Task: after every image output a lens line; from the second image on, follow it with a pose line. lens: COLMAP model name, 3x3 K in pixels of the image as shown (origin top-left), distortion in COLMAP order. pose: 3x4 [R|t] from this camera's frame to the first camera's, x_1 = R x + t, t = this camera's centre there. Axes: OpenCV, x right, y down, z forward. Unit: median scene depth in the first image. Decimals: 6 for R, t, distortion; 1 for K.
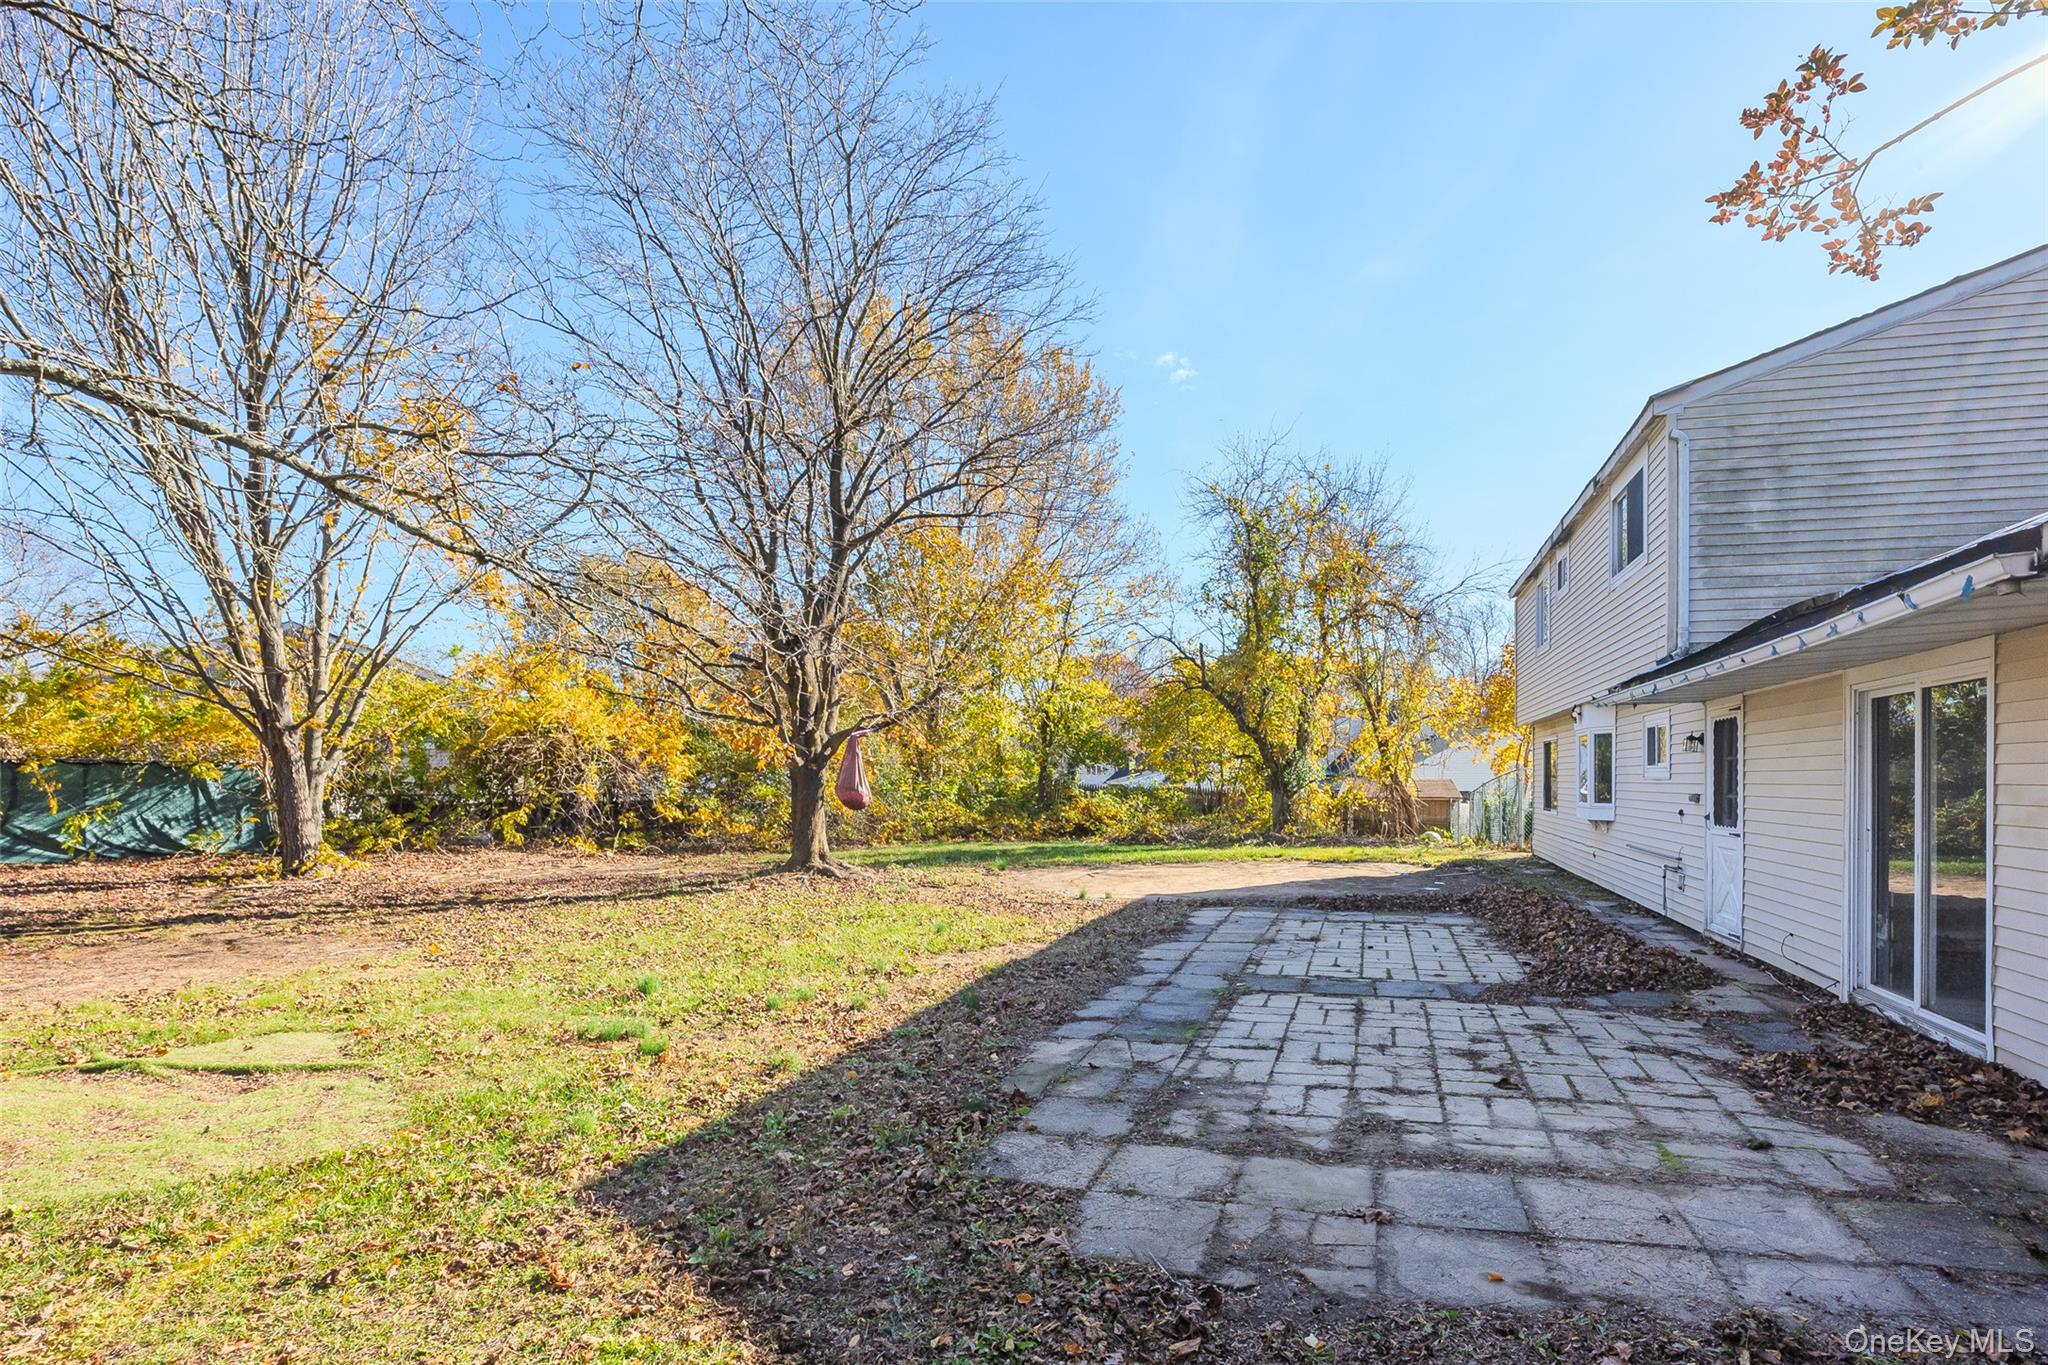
lens RADIAL K [[1084.9, 0, 1025.0], [0, 1084.9, 781.7], [0, 0, 1]] dist [-0.003350, -0.000324]
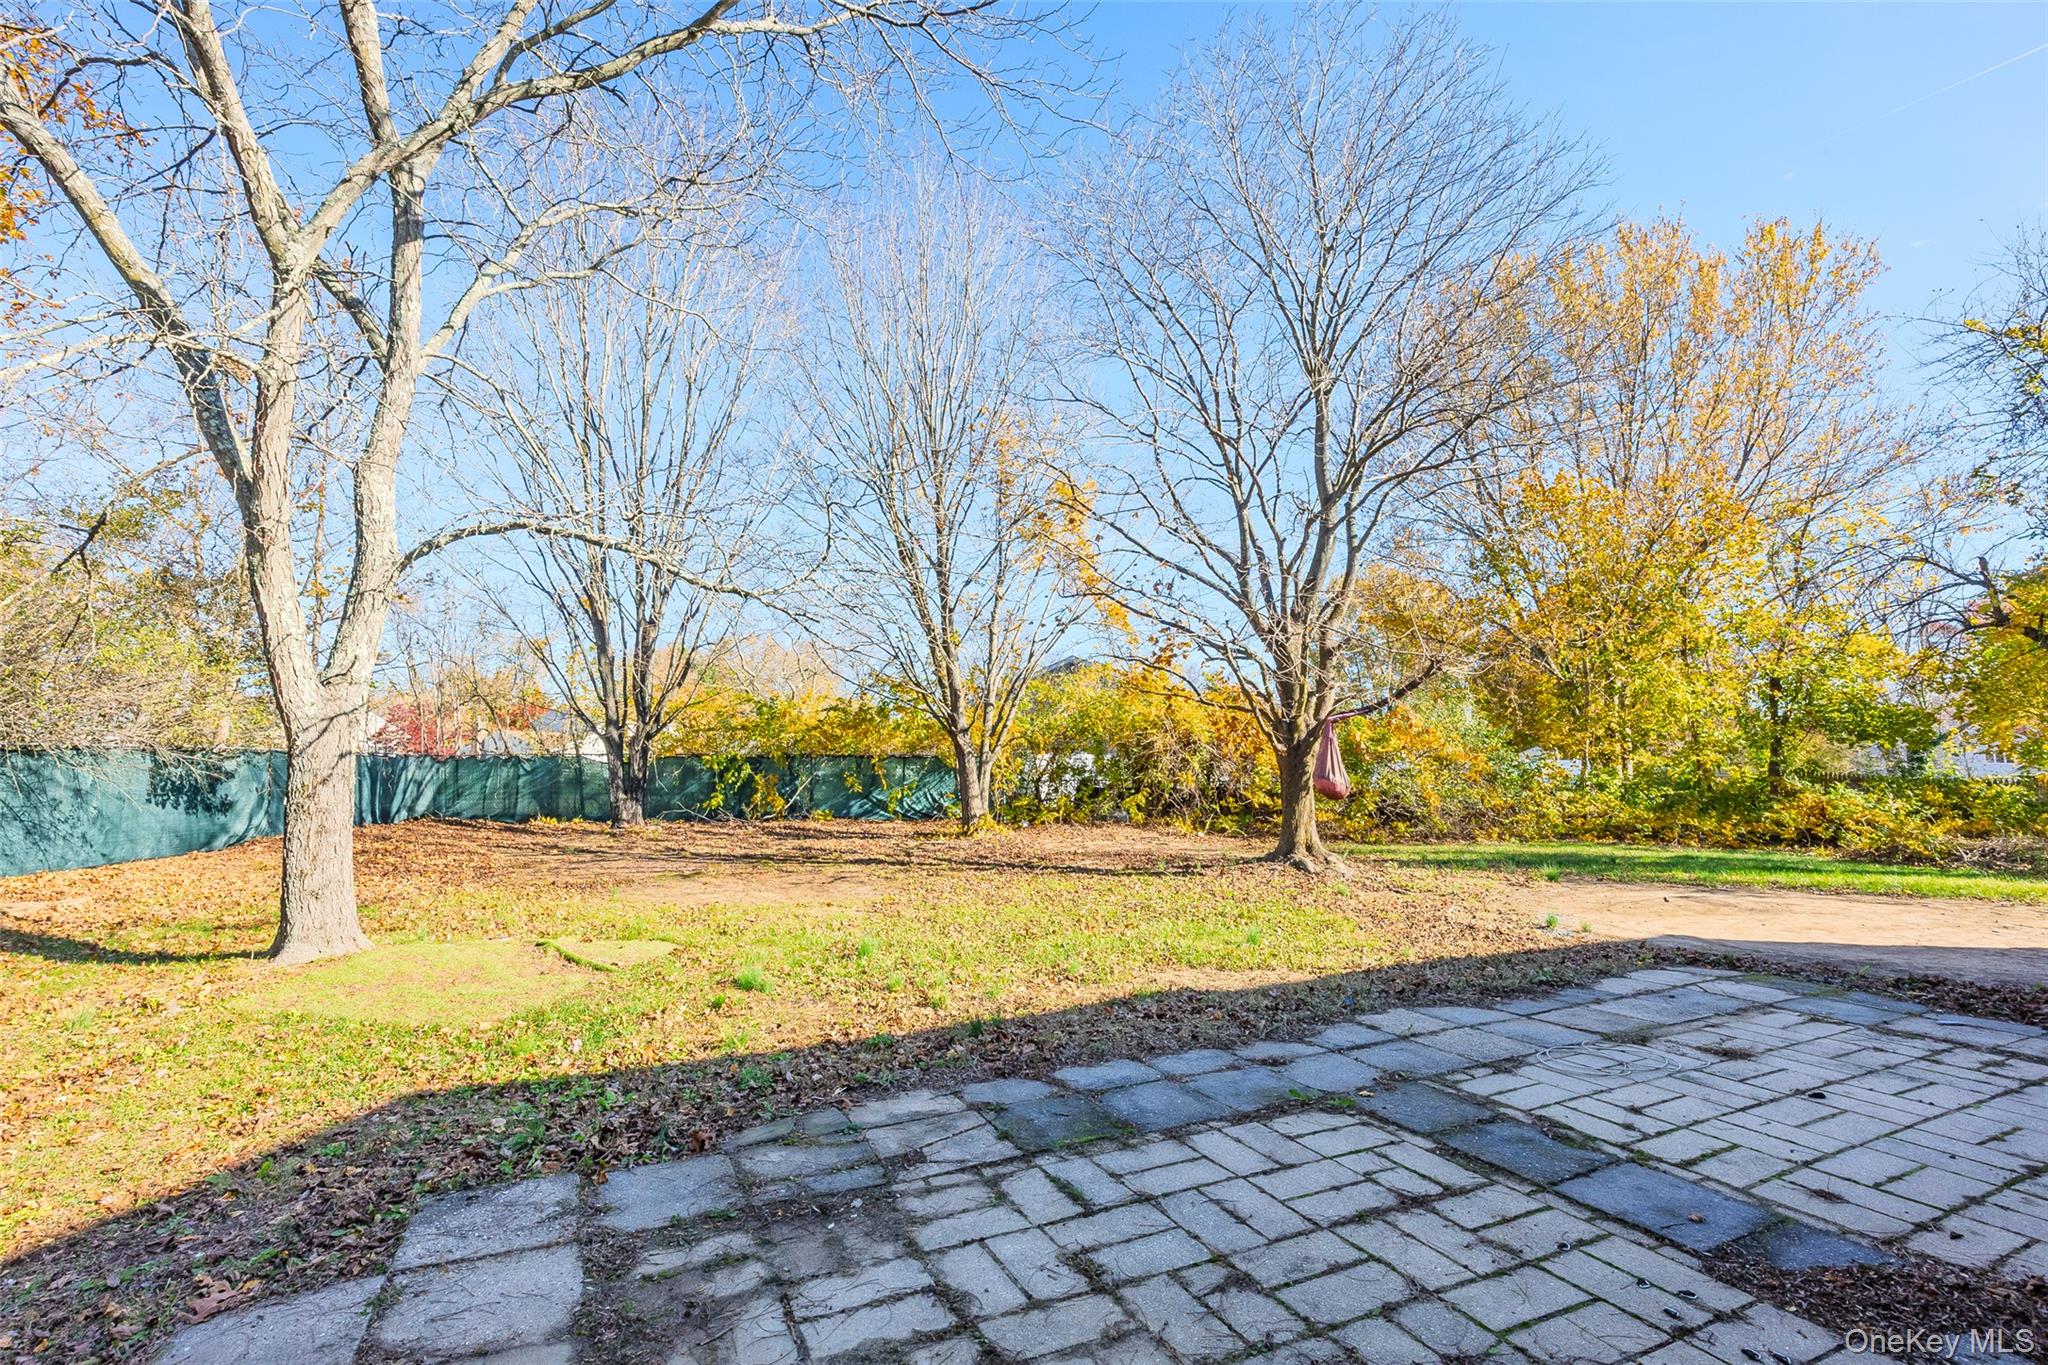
lens RADIAL K [[913.9, 0, 1024.0], [0, 913.9, 682.5], [0, 0, 1]] dist [-0.011379, 0.000376]
pose [[0.625412, -0.074155, -0.776763, 0.489837], [-0.003709, 0.995180, -0.097992, 0.006670], [0.780286, 0.064166, 0.622122, 0.509092]]
